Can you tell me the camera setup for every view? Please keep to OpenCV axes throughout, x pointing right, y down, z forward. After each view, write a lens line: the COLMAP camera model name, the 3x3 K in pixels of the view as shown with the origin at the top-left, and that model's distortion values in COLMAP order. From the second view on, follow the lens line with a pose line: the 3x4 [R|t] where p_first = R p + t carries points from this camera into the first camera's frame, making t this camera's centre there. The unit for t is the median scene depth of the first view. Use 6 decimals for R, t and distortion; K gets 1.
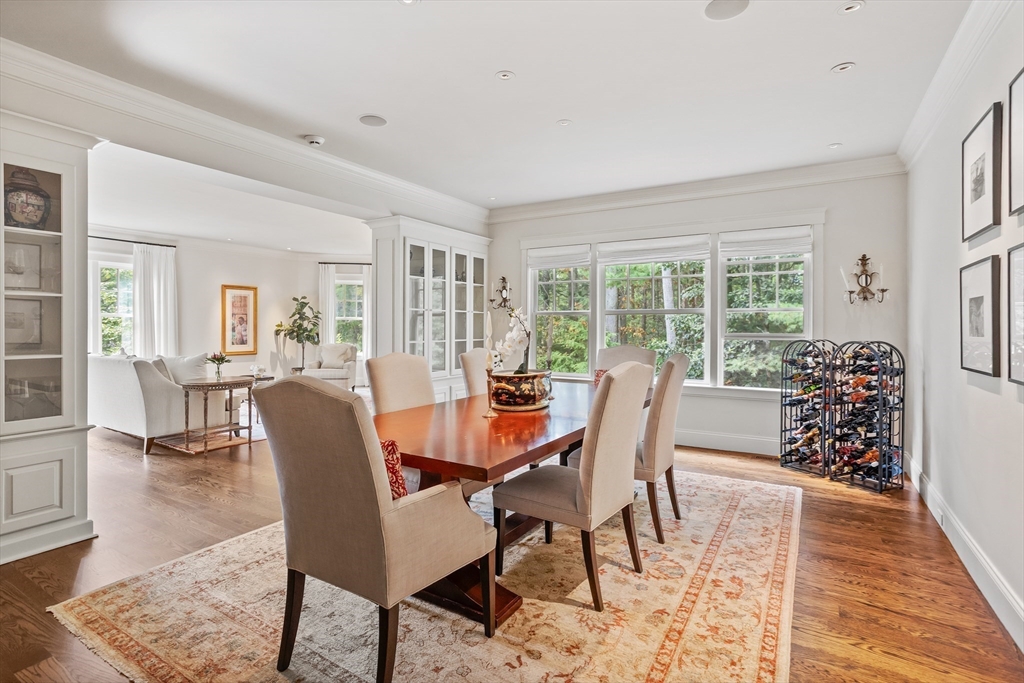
lens RADIAL K [[492.2, 0, 513.5], [0, 492.2, 332.3], [0, 0, 1]] dist [-0.030652, 0.000245]
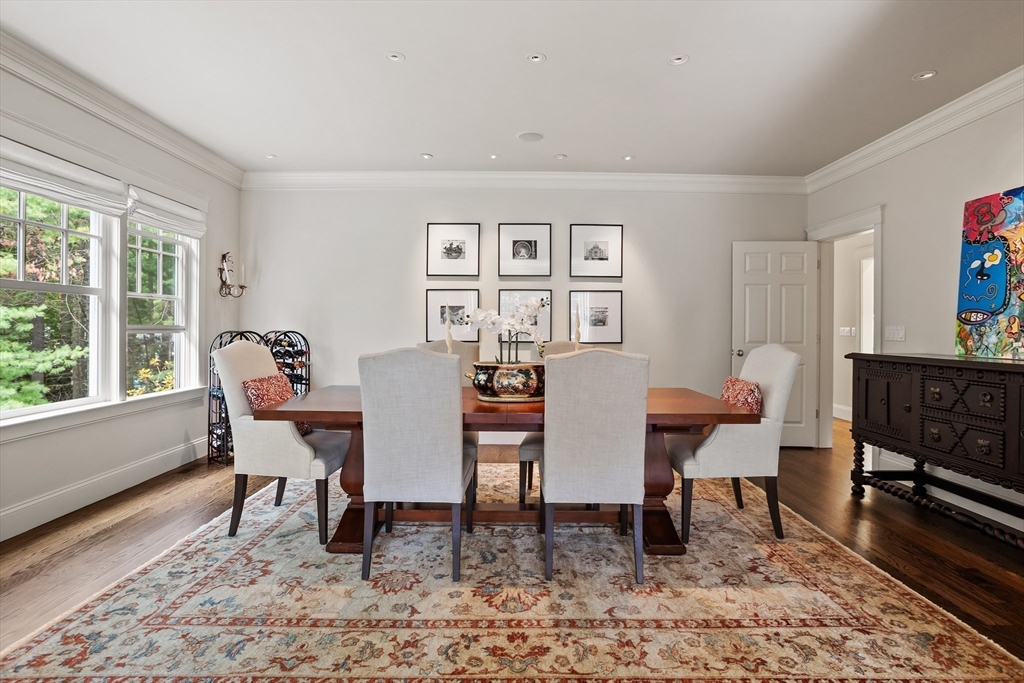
lens RADIAL K [[492.2, 0, 514.1], [0, 492.2, 334.0], [0, 0, 1]] dist [-0.030652, 0.000245]
pose [[-0.514017, -0.015029, 0.857649, -0.607830], [0.004066, 0.999793, 0.019957, 0.004769], [-0.857771, 0.013746, -0.513849, 1.122956]]
